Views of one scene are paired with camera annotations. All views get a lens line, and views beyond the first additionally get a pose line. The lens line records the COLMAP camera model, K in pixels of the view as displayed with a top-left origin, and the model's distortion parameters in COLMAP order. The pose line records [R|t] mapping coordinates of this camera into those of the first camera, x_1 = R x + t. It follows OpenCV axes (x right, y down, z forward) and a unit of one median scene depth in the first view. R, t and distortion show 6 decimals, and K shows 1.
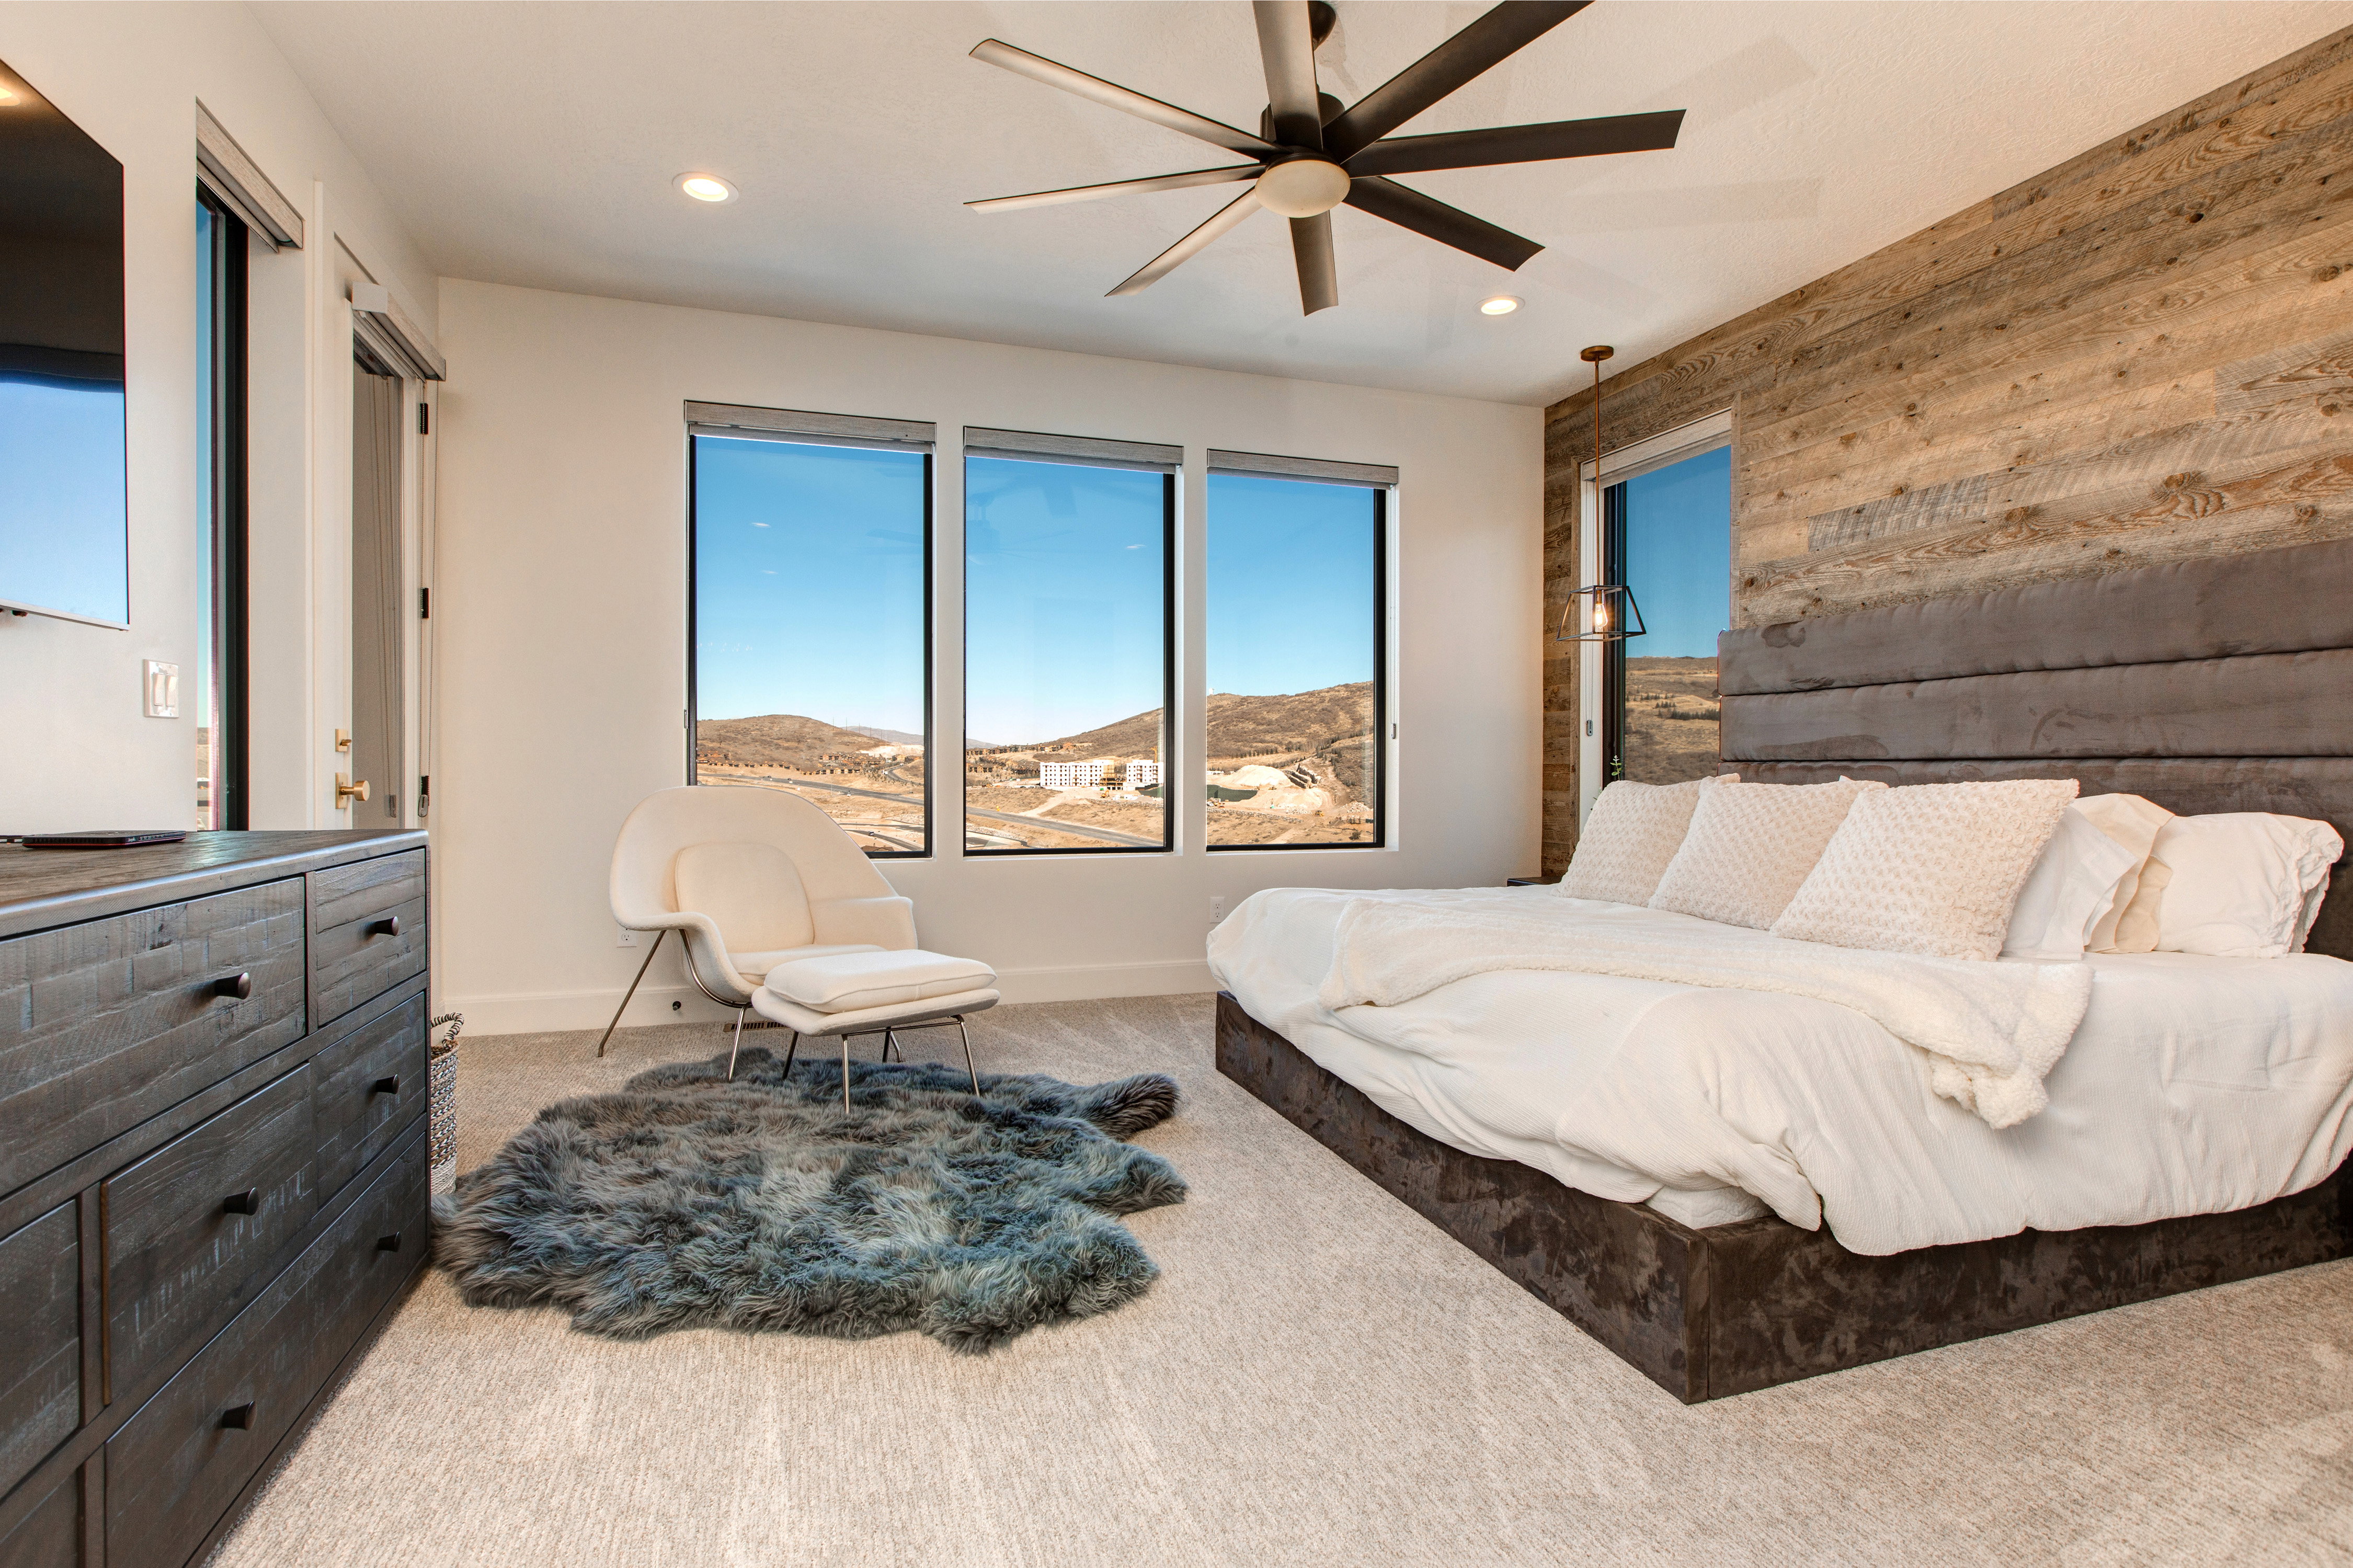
lens RADIAL K [[1128.9, 0, 1181.8], [0, 1128.9, 773.8], [0, 0, 1]] dist [-0.004113, -0.000254]
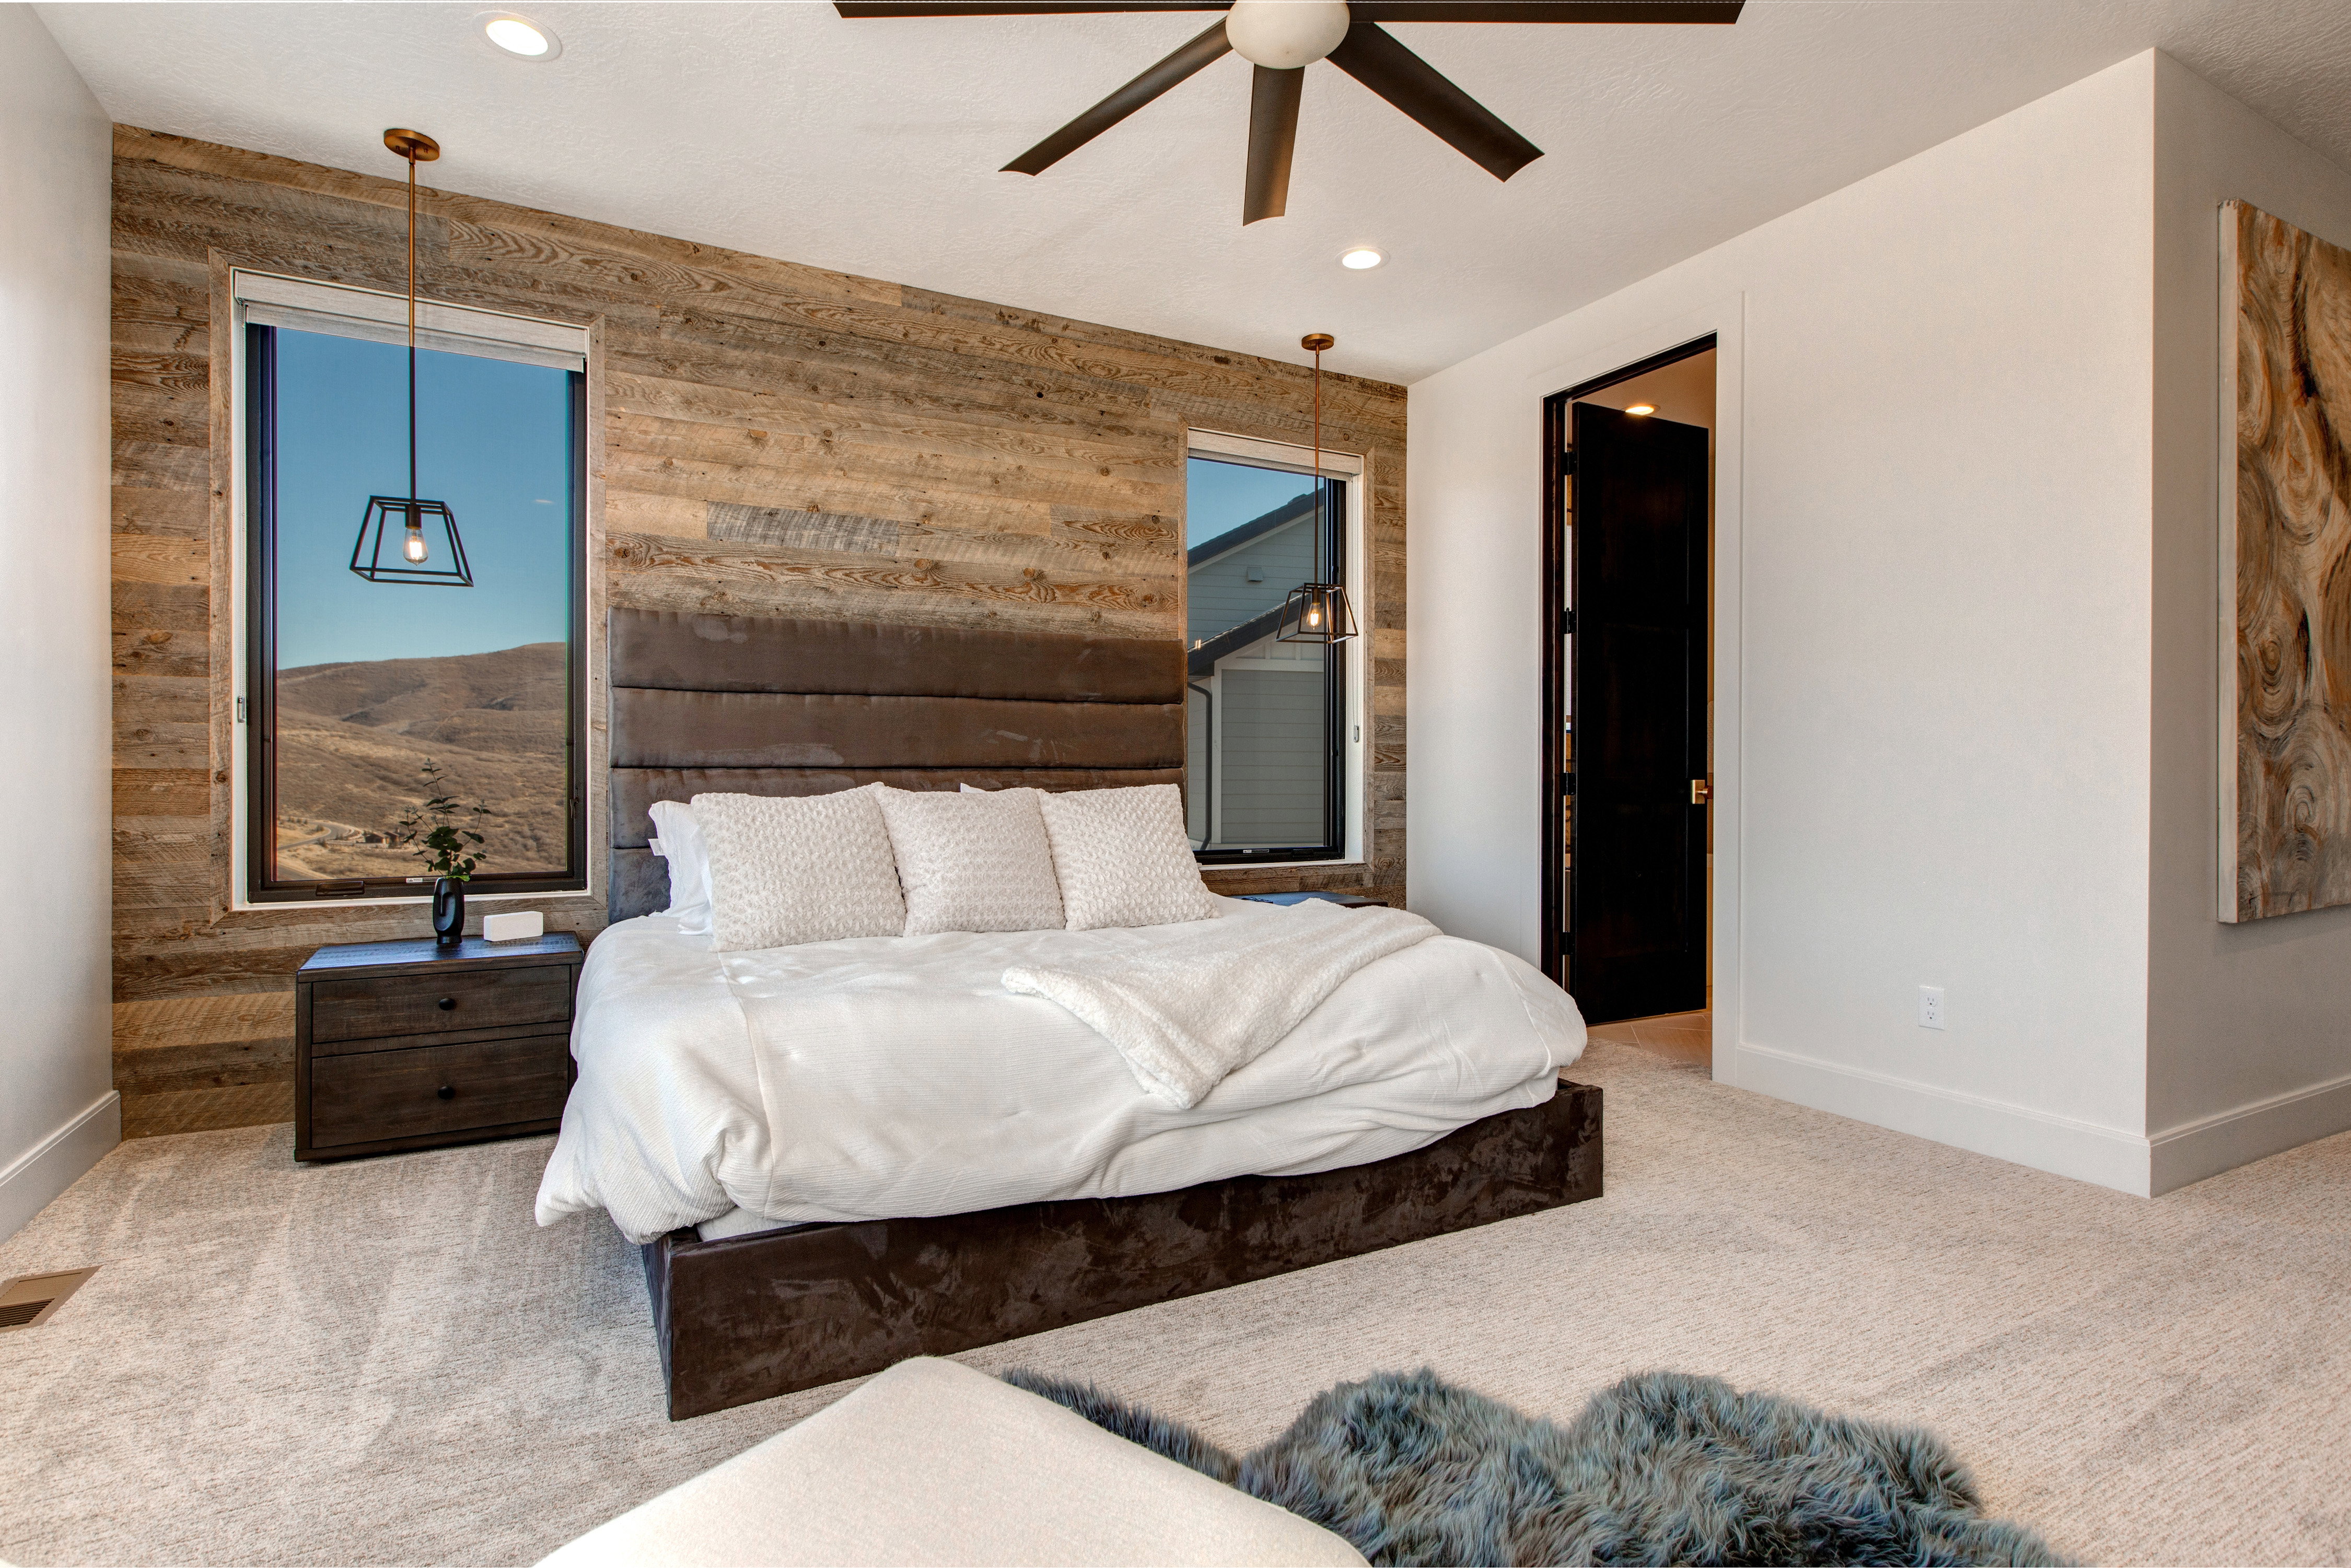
lens RADIAL K [[1127.9, 0, 1163.9], [0, 1127.9, 781.4], [0, 0, 1]] dist [-0.004113, -0.000254]
pose [[-0.155782, -0.003738, 0.987784, -0.457358], [0.005942, 0.999971, 0.004721, -0.002733], [-0.987774, 0.006605, -0.155755, 0.882058]]
